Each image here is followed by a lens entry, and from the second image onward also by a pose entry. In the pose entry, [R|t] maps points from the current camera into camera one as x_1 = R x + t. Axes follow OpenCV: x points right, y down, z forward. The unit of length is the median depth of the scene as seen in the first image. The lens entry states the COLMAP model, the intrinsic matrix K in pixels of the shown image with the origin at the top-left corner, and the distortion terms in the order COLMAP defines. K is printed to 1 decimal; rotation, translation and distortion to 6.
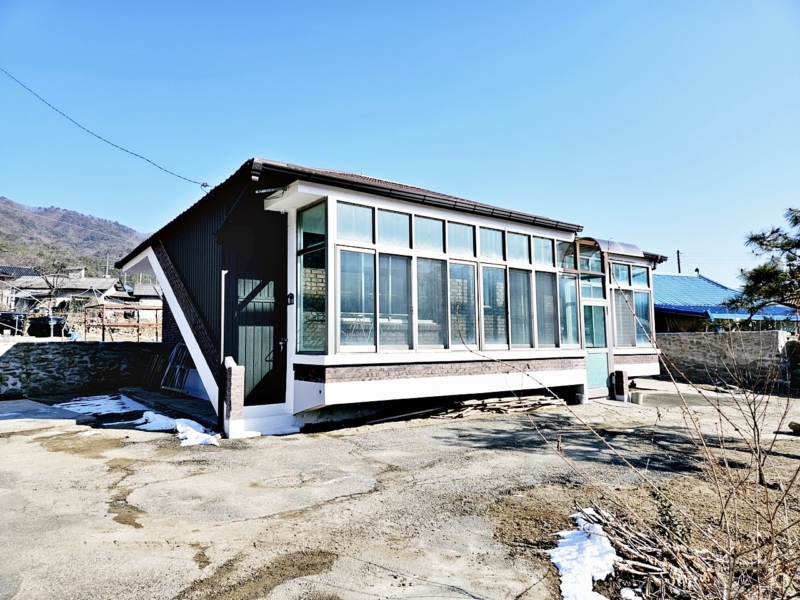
lens RADIAL K [[536.5, 0, 389.9], [0, 536.5, 299.7], [0, 0, 1]] dist [0.056199, -0.001685]
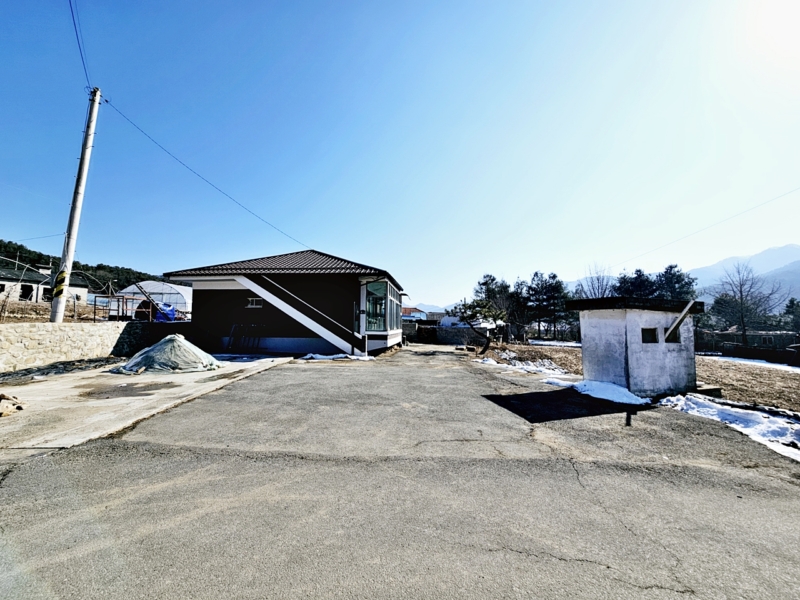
lens RADIAL K [[331.8, 0, 400.0], [0, 331.8, 300.0], [0, 0, 1]] dist [-0.001879, -0.000174]
pose [[0.521199, 0.086135, 0.849077, -1.417378], [-0.073948, 0.995710, -0.055619, 0.016802], [-0.850225, -0.033799, 0.525333, -0.070260]]
